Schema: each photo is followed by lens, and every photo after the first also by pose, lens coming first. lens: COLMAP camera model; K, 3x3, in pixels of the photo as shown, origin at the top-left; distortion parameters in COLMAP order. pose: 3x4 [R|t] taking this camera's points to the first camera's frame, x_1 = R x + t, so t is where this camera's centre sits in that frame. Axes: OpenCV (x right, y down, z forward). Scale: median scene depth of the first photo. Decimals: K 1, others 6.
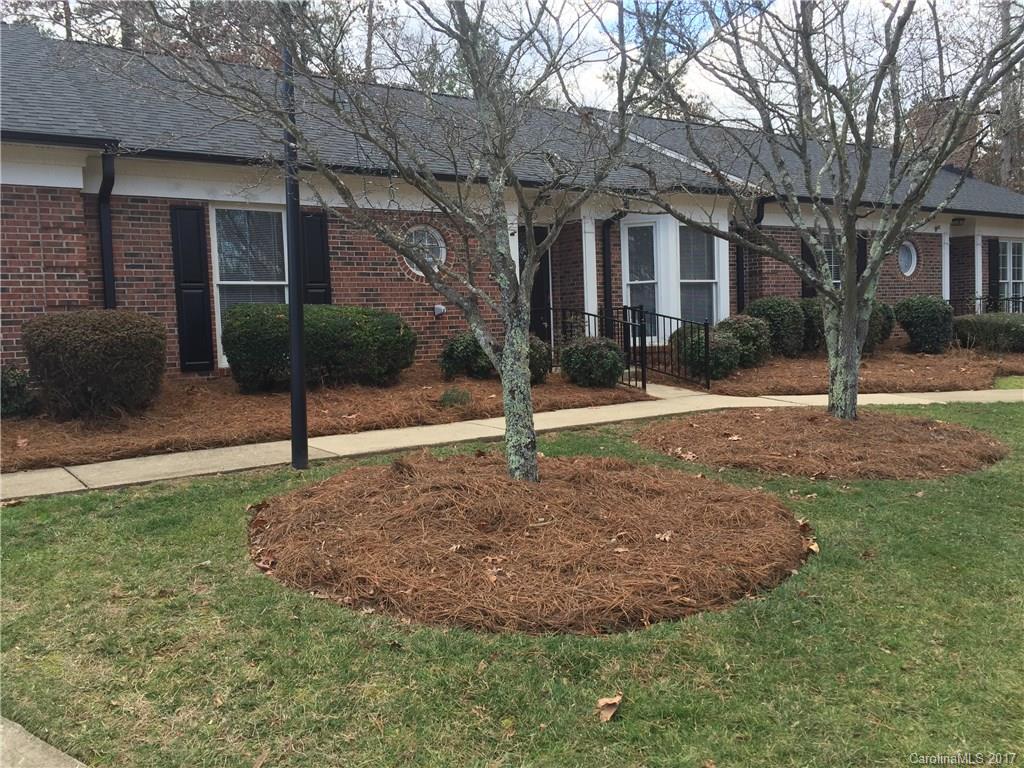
lens RADIAL K [[871.9, 0, 512.0], [0, 871.9, 384.0], [0, 0, 1]] dist [0.060806, -0.018563]
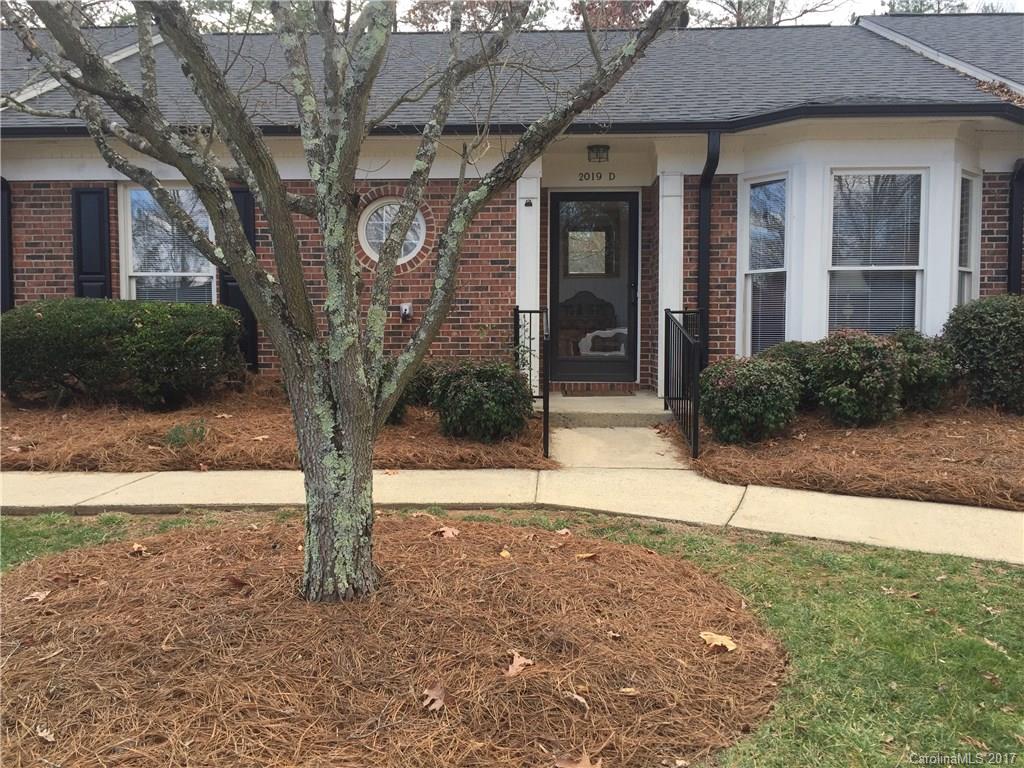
lens RADIAL K [[871.9, 0, 512.0], [0, 871.9, 384.0], [0, 0, 1]] dist [0.060806, -0.018563]
pose [[0.800371, 0.070802, -0.595310, 0.461529], [-0.065165, 0.997393, 0.031011, -0.052836], [0.595953, 0.013973, 0.802898, 0.472380]]
